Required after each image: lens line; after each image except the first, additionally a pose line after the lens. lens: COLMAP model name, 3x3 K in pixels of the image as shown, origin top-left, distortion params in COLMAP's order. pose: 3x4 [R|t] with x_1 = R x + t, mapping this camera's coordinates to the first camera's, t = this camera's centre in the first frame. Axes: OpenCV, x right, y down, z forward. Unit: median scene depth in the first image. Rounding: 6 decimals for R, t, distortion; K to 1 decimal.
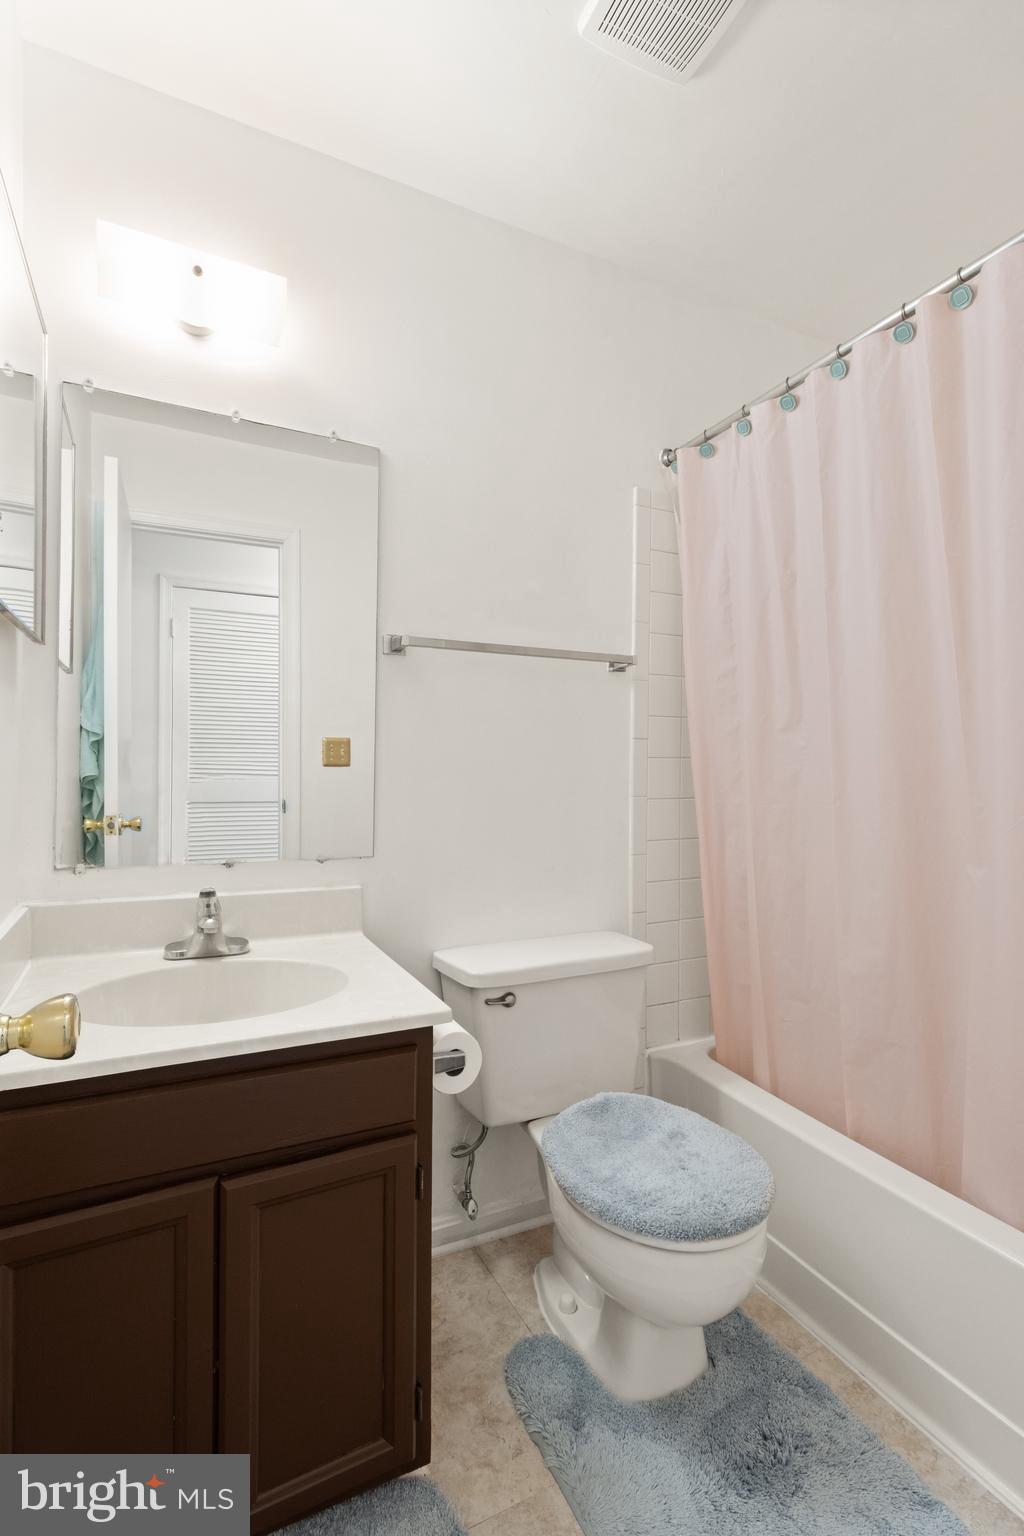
lens RADIAL K [[711.6, 0, 353.1], [0, 711.6, 778.9], [0, 0, 1]] dist [-0.006664, 0.002668]
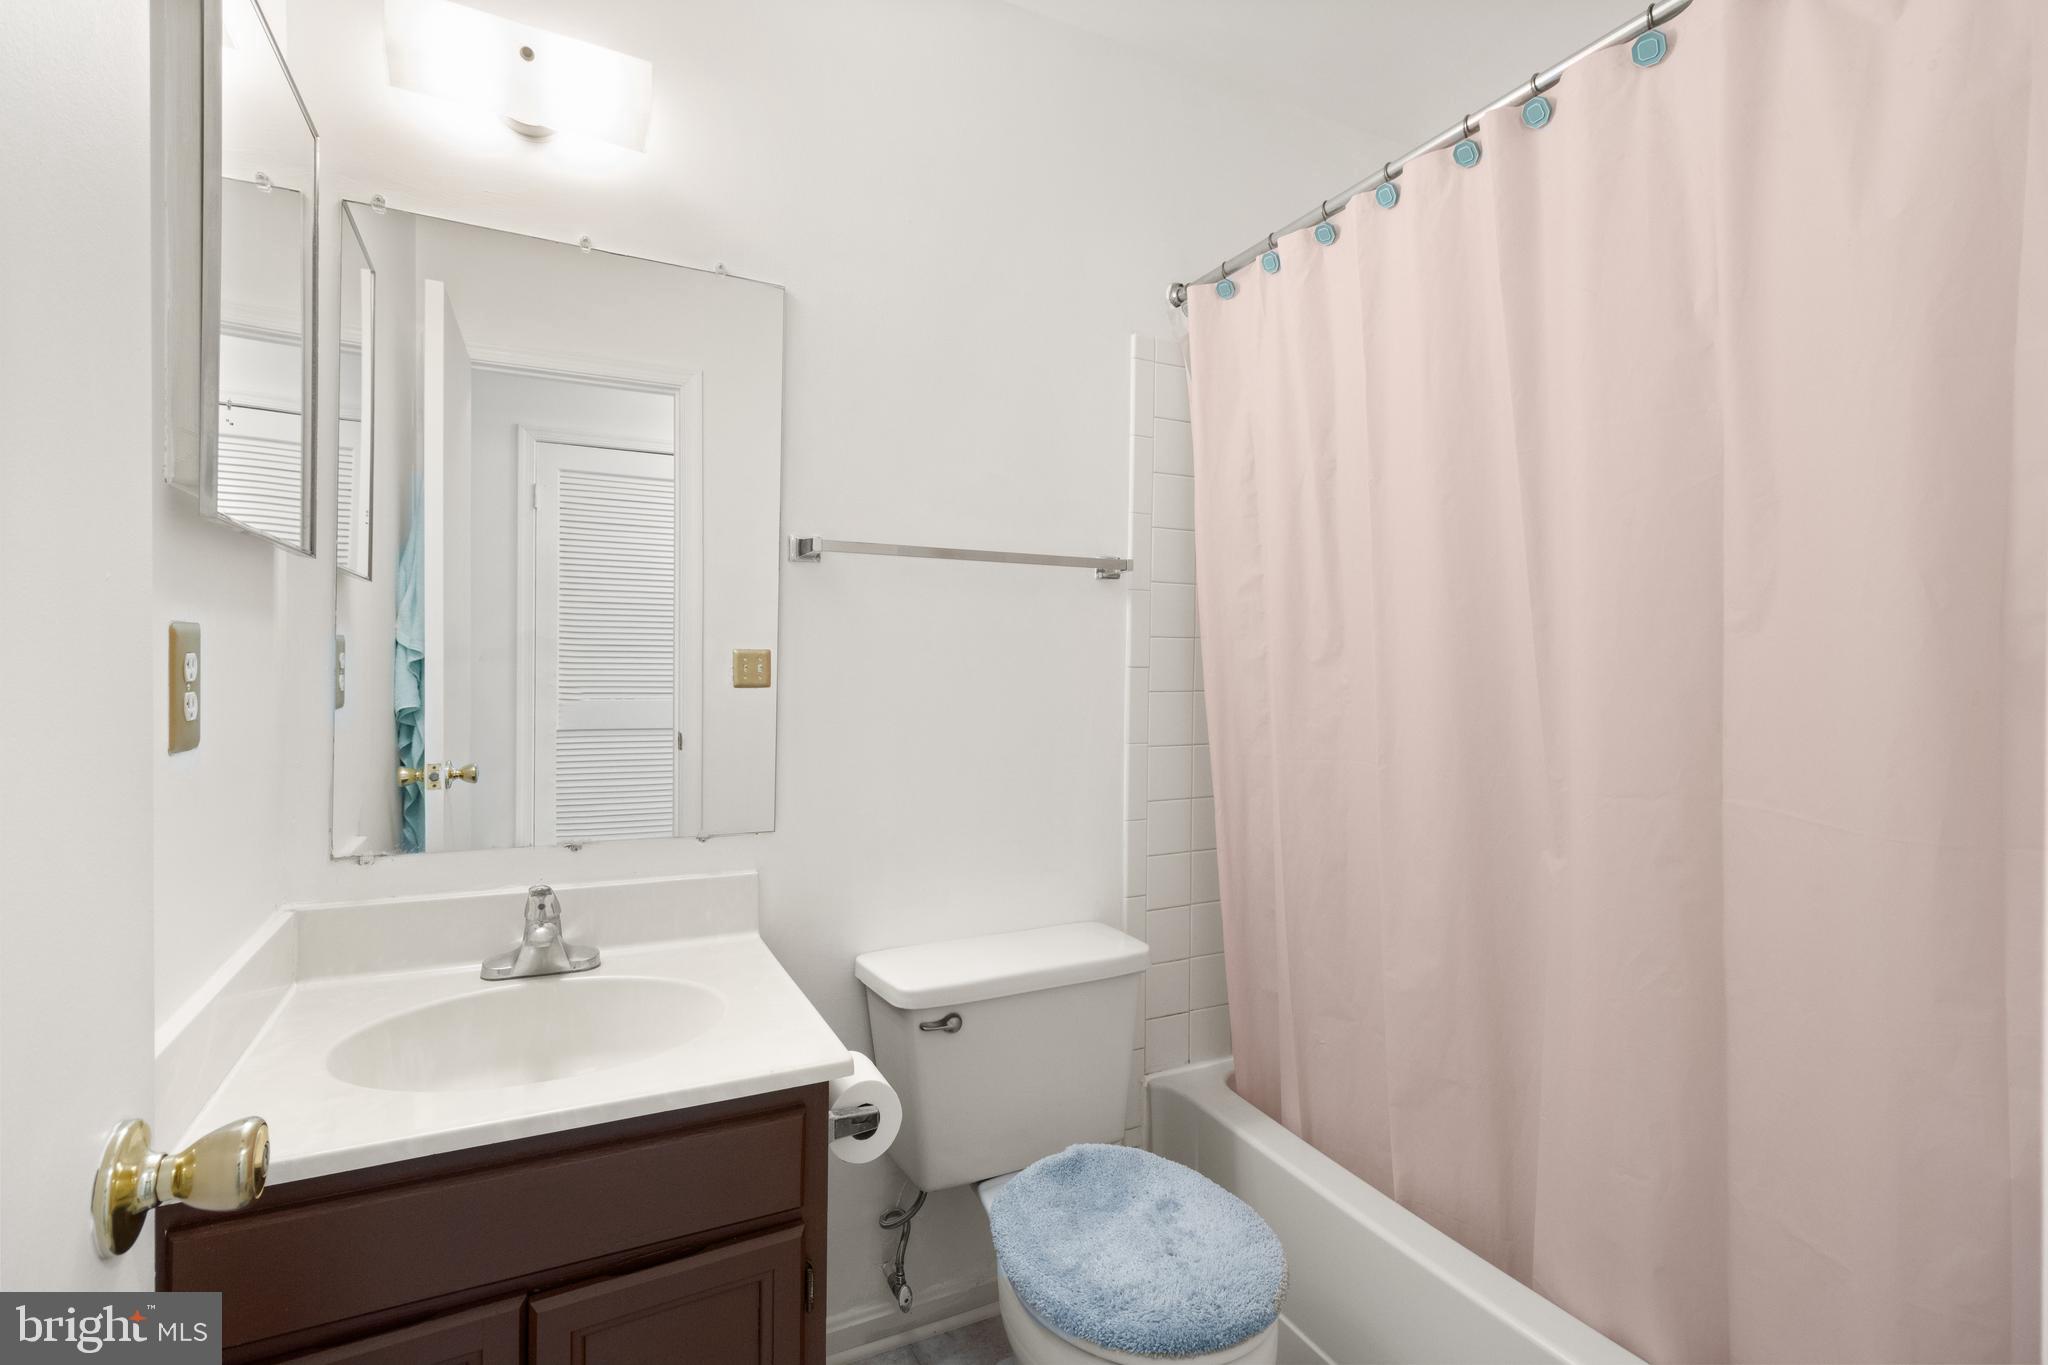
lens RADIAL K [[948.8, 0, 855.1], [0, 948.8, 655.3], [0, 0, 1]] dist [-0.006664, 0.002668]
pose [[0.999675, 0.005600, 0.024880, 0.088659], [-0.005707, 0.999975, 0.004231, -0.082163], [-0.024855, -0.004372, 0.999681, 0.000880]]
